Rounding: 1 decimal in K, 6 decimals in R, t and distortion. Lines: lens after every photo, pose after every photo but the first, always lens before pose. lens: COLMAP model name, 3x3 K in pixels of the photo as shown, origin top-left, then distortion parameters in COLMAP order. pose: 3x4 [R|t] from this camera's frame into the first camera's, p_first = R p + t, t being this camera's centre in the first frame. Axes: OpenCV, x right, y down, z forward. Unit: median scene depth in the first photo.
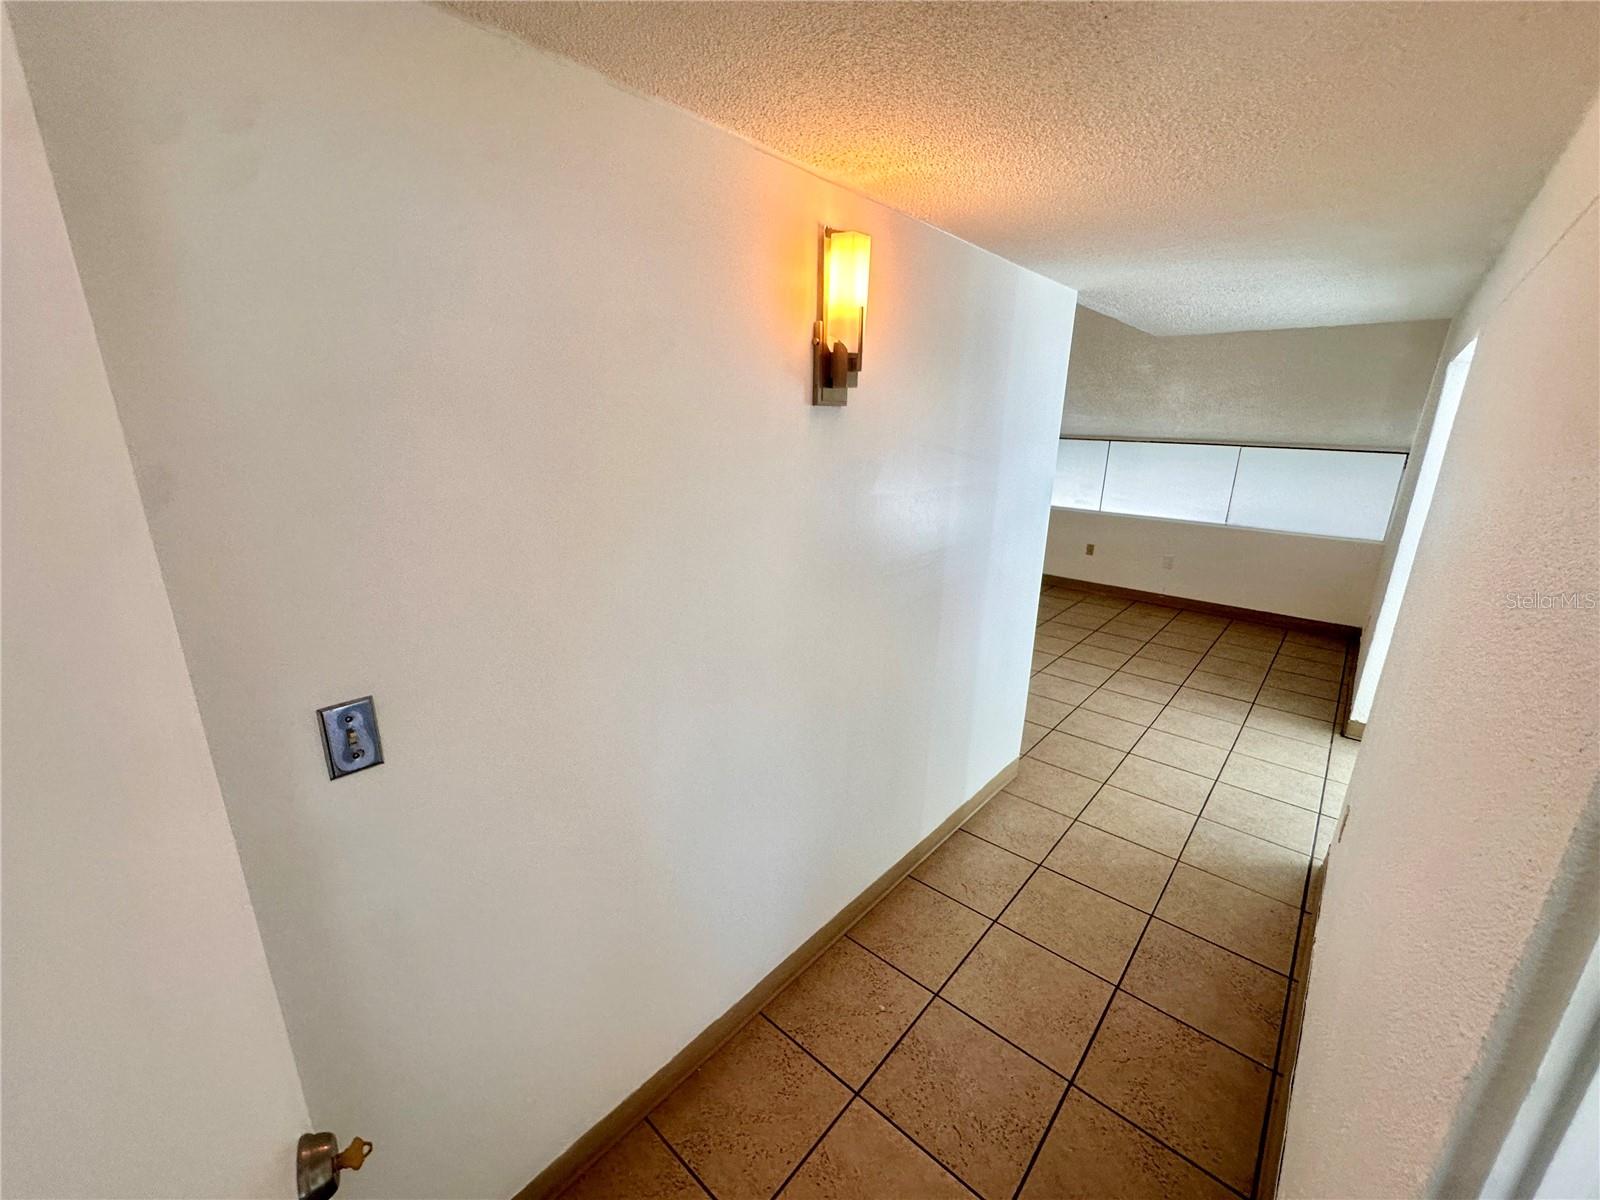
lens RADIAL K [[637.5, 0, 804.8], [0, 637.5, 598.2], [0, 0, 1]] dist [-0.004365, 0.000612]
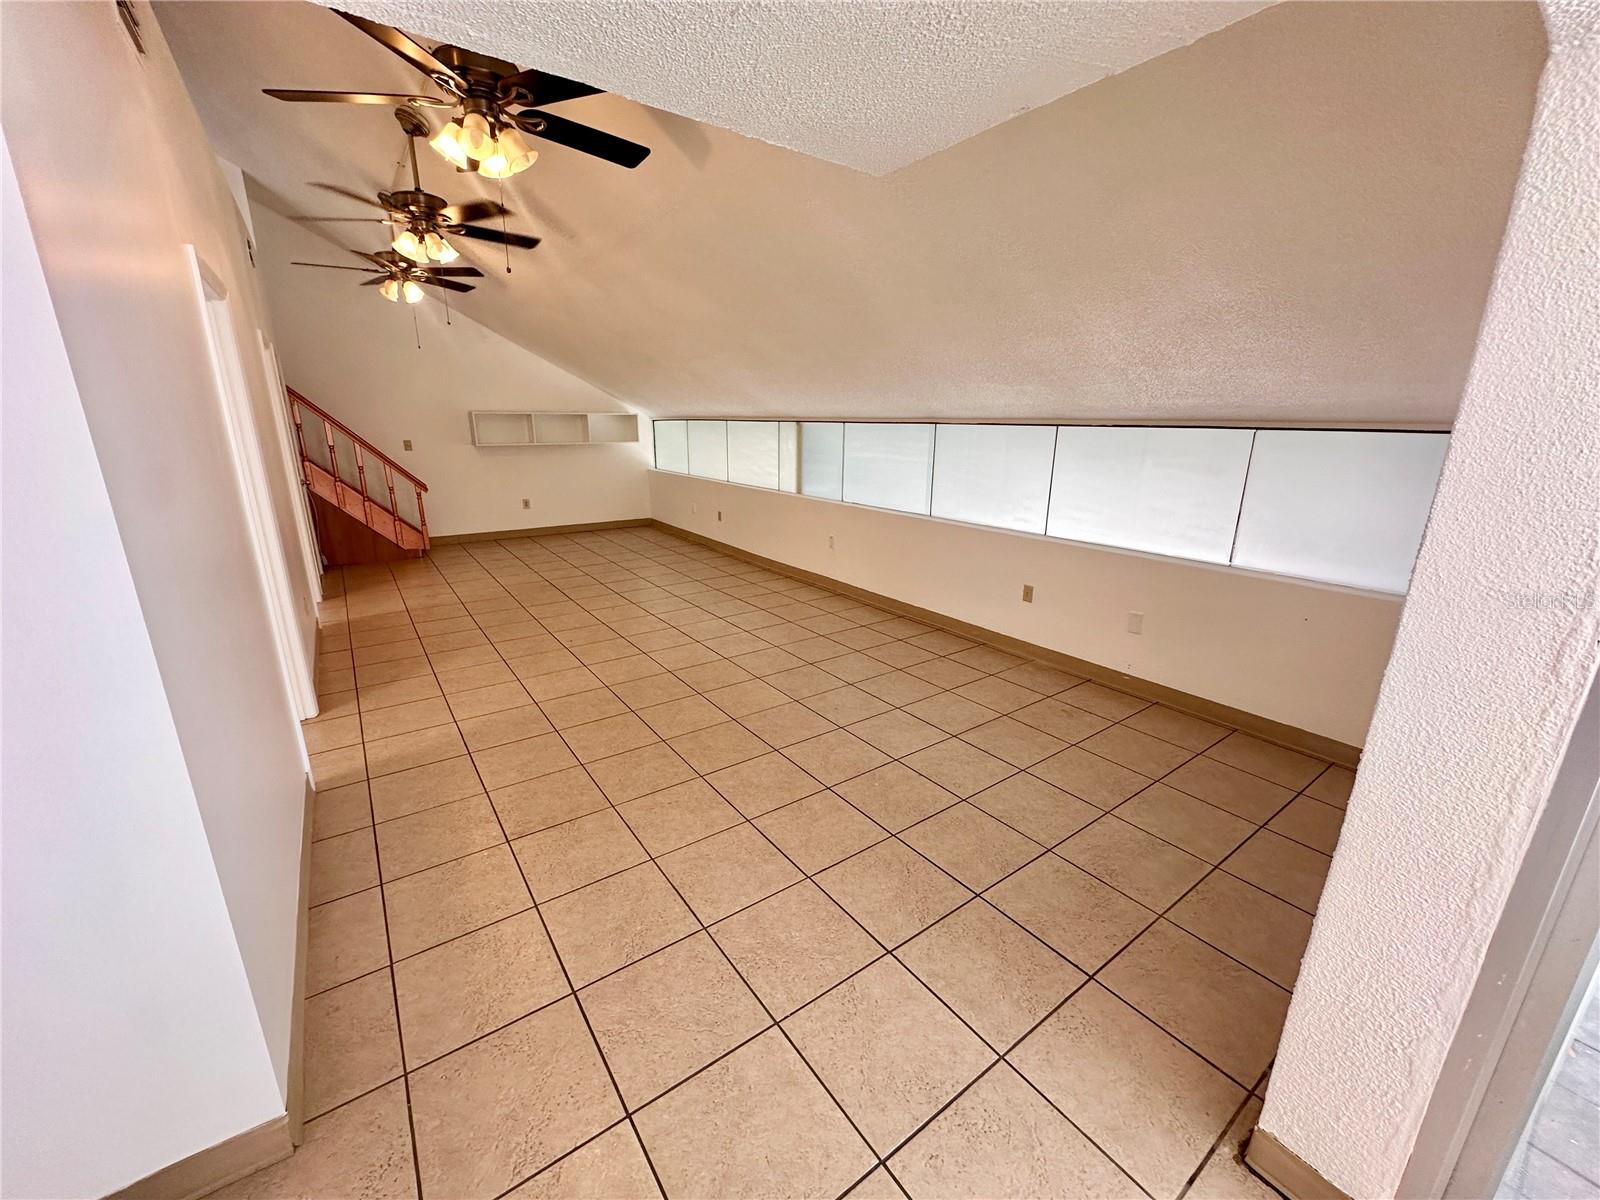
lens RADIAL K [[637.5, 0, 799.2], [0, 637.5, 595.5], [0, 0, 1]] dist [-0.004365, 0.000612]
pose [[0.973013, 0.051870, -0.224846, 0.617749], [-0.056033, 0.998355, -0.012168, -0.090123], [0.223845, 0.024439, 0.974318, 0.532624]]
